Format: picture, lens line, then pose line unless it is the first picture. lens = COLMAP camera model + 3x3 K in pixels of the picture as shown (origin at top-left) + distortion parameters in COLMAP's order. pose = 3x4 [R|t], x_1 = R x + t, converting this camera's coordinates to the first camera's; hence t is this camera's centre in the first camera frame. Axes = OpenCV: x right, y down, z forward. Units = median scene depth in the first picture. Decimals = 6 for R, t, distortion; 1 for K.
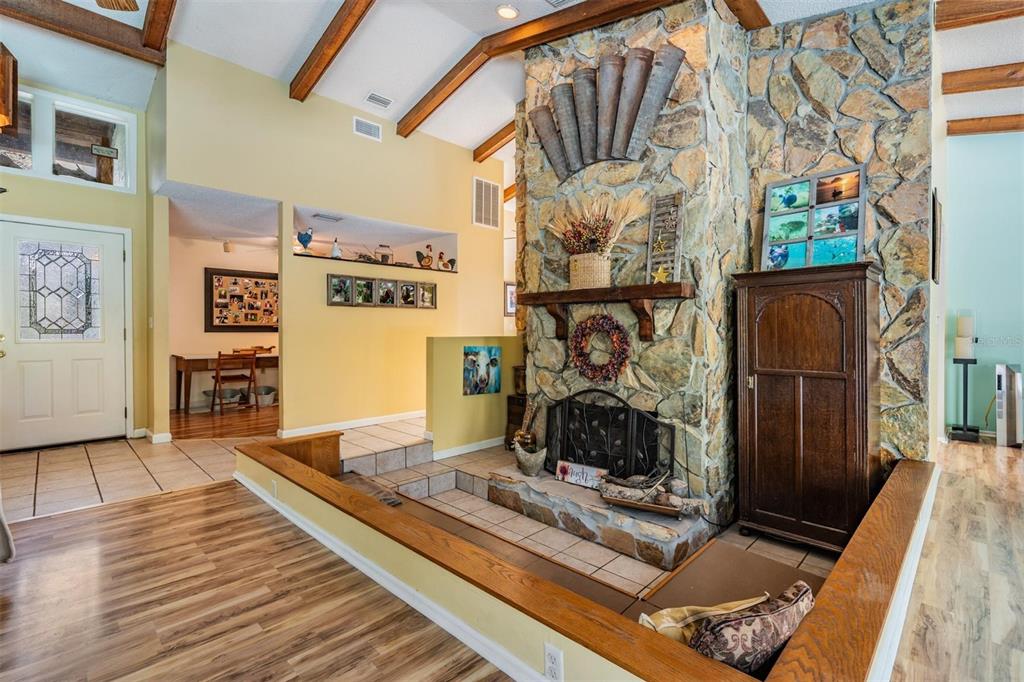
lens RADIAL K [[467.1, 0, 511.4], [0, 467.1, 335.2], [0, 0, 1]] dist [-0.000866, -0.000341]
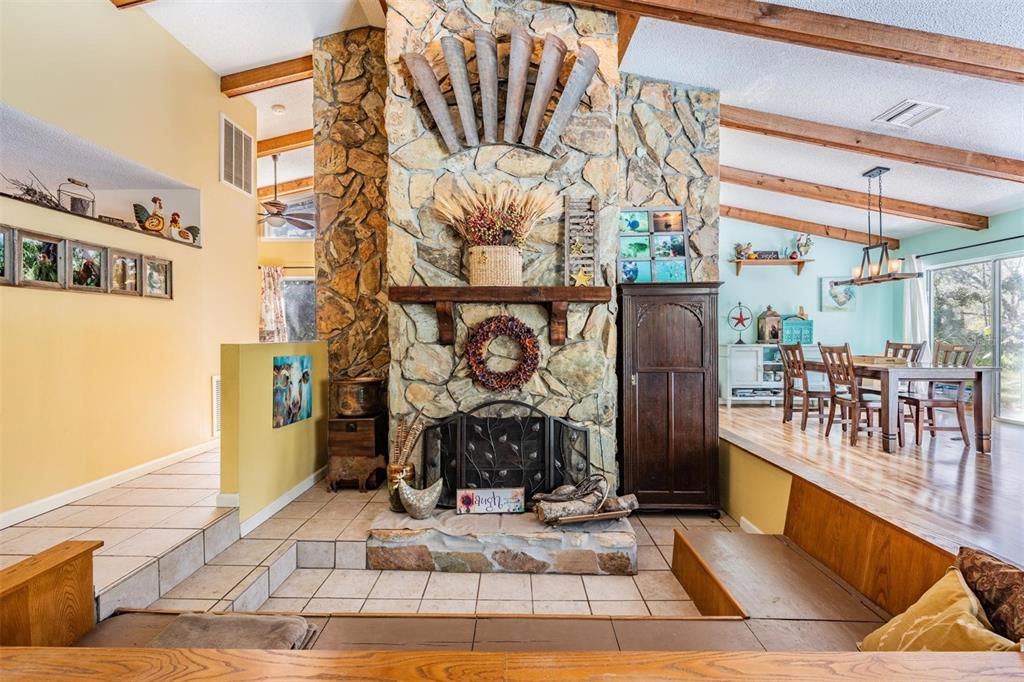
lens RADIAL K [[438.7, 0, 507.9], [0, 438.7, 339.3], [0, 0, 1]] dist [-0.000658, 0.000169]
pose [[0.724233, -0.007849, 0.689511, -0.395286], [0.005442, 0.999969, 0.005668, -0.004893], [-0.689534, -0.000353, 0.724253, 0.397728]]
